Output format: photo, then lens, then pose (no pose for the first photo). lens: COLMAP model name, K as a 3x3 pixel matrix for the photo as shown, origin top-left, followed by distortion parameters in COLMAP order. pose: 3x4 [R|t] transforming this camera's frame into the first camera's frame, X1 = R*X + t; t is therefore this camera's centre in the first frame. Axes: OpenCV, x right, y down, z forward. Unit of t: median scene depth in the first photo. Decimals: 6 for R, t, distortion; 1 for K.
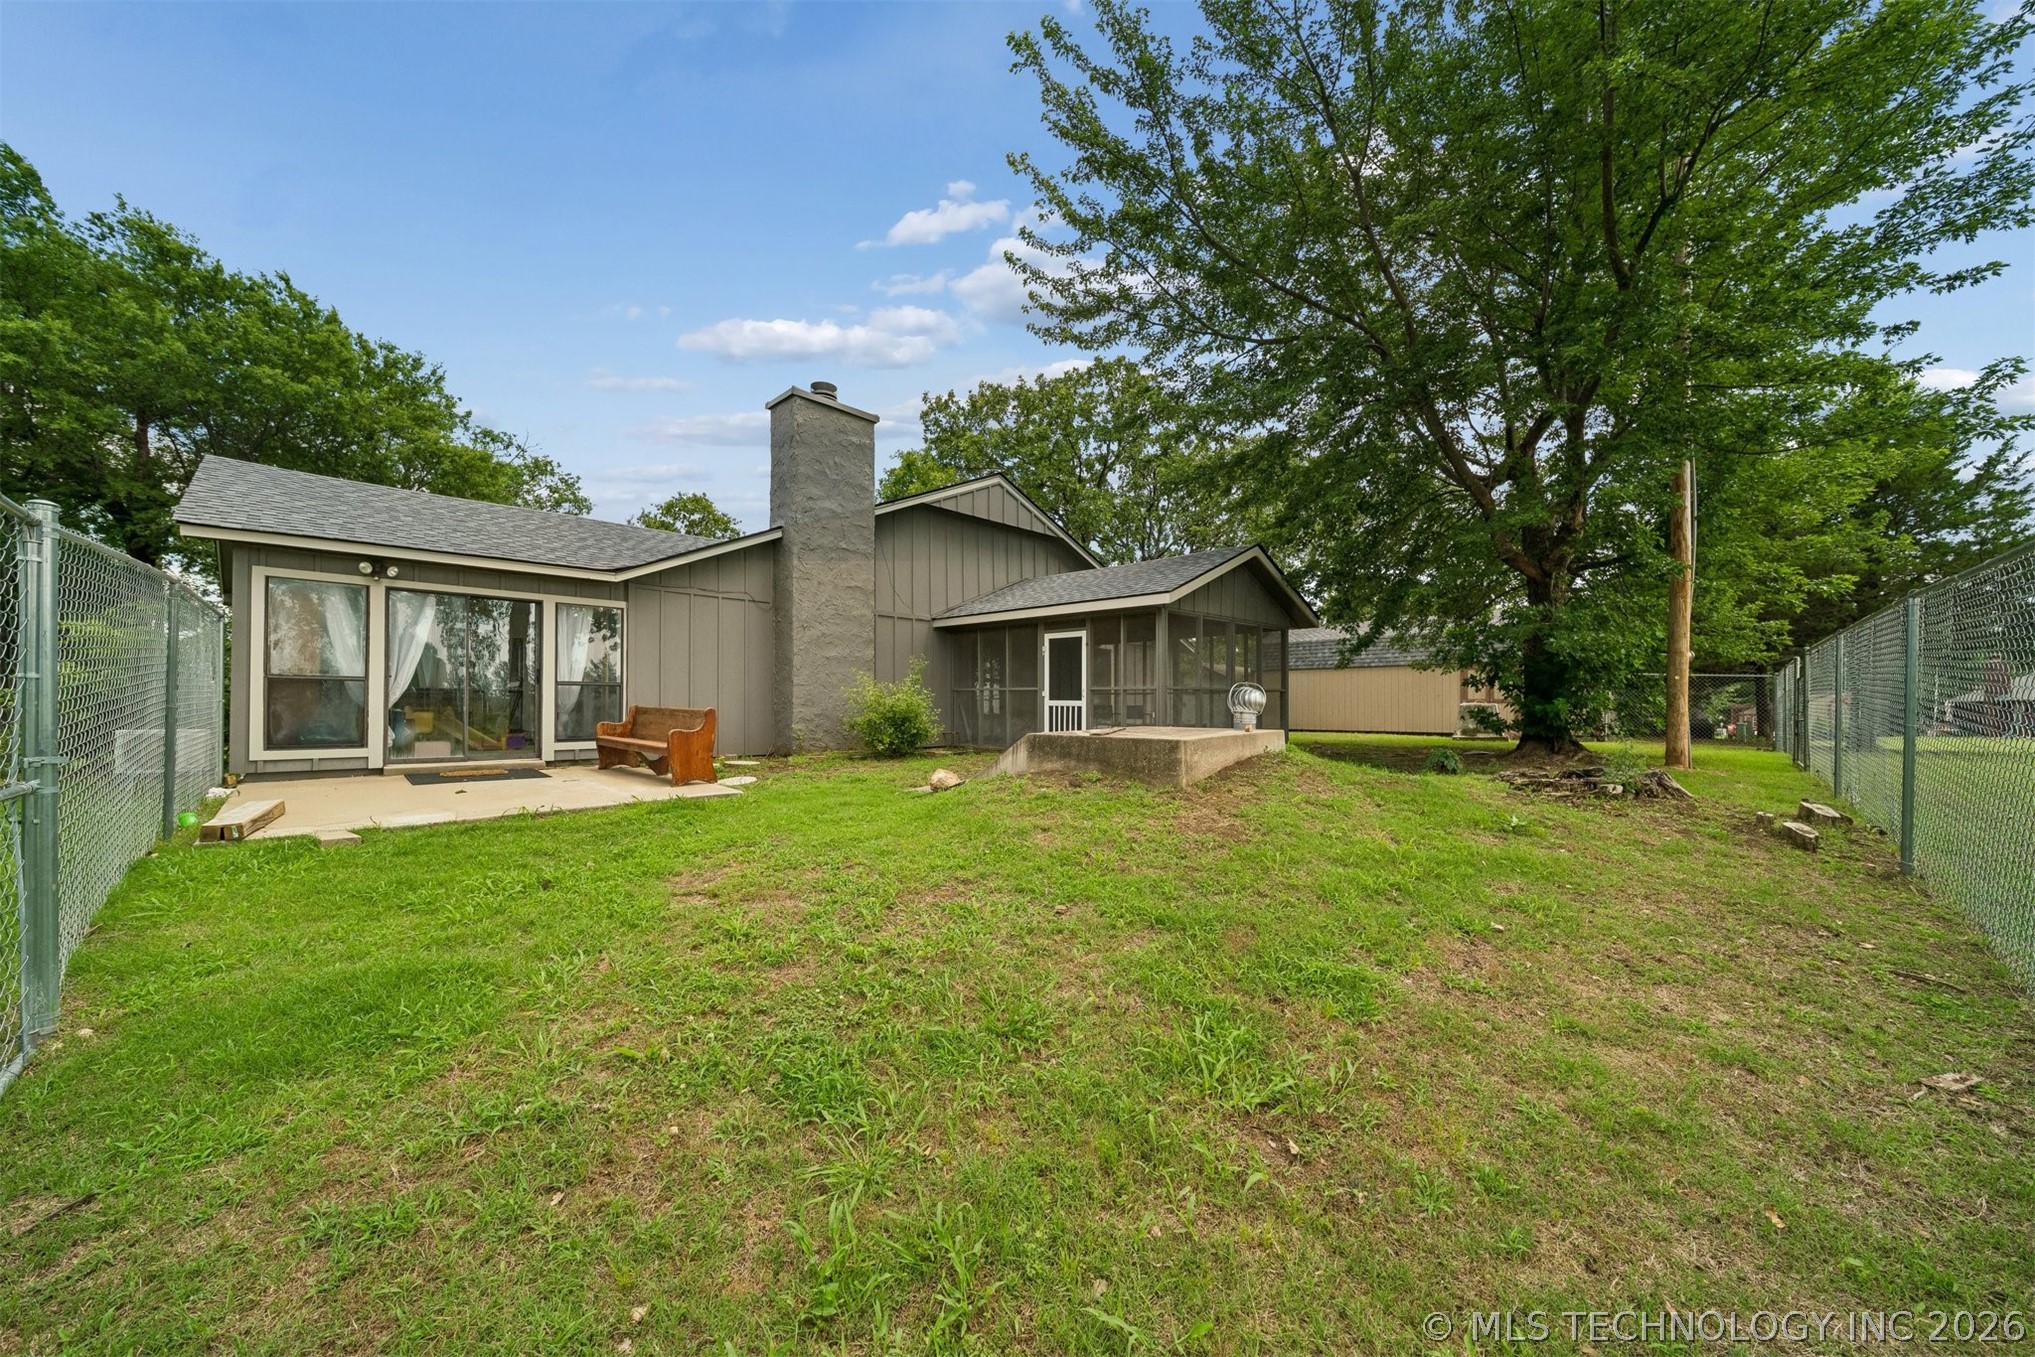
lens RADIAL K [[725.7, 0, 1018.6], [0, 725.7, 702.9], [0, 0, 1]] dist [0.001607, -0.000031]
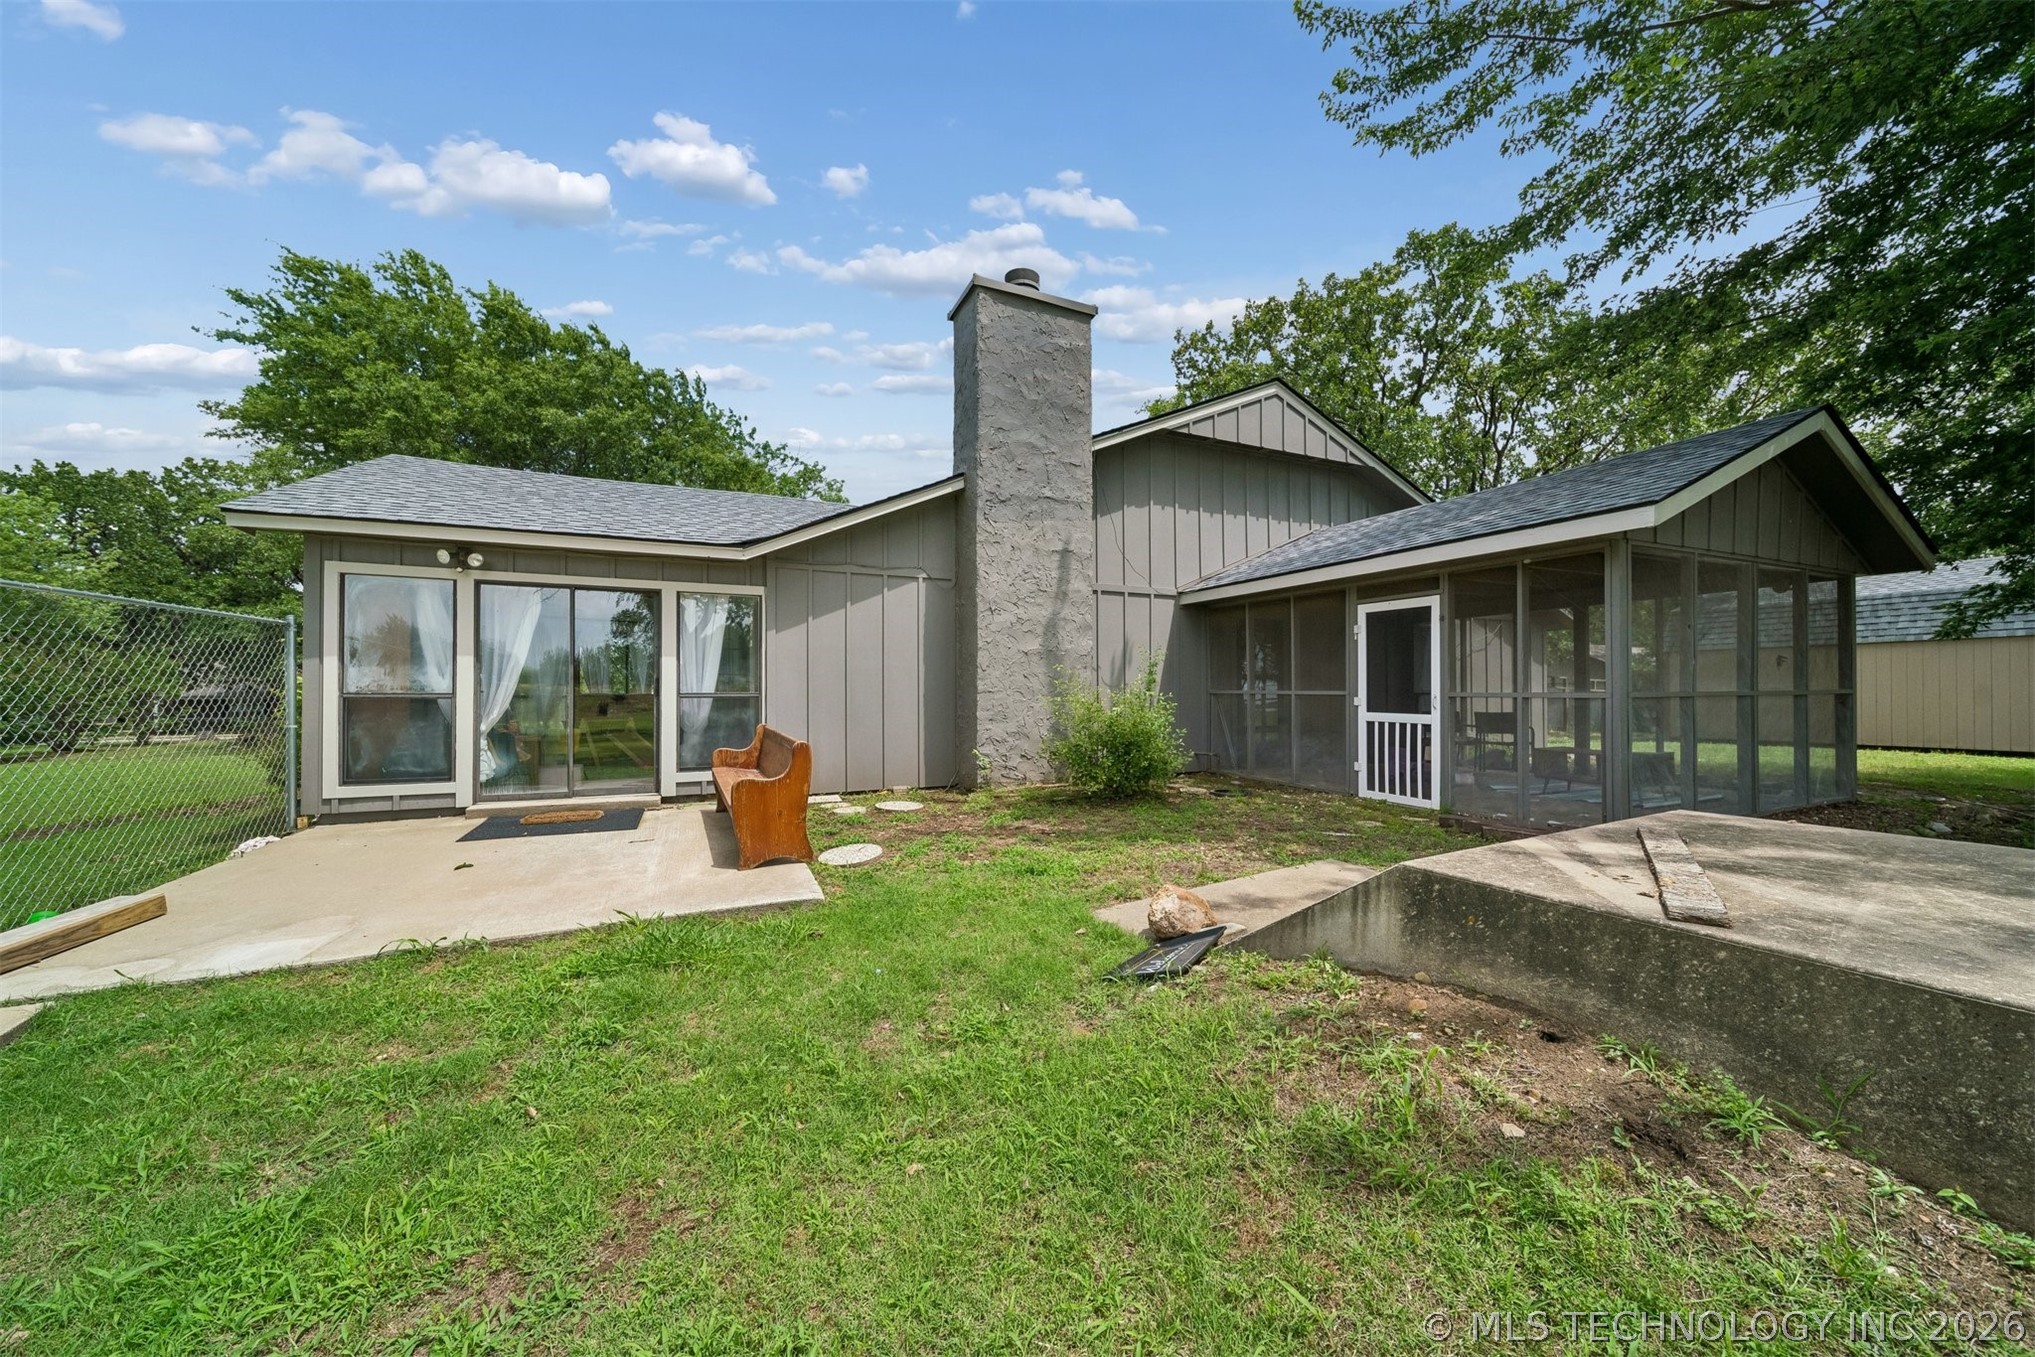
lens RADIAL K [[725.7, 0, 1018.6], [0, 725.7, 702.9], [0, 0, 1]] dist [0.001607, -0.000031]
pose [[0.937660, -0.000302, -0.347554, -0.021308], [0.006238, 0.999853, 0.015960, -0.023109], [0.347498, -0.017133, 0.937524, 0.314260]]
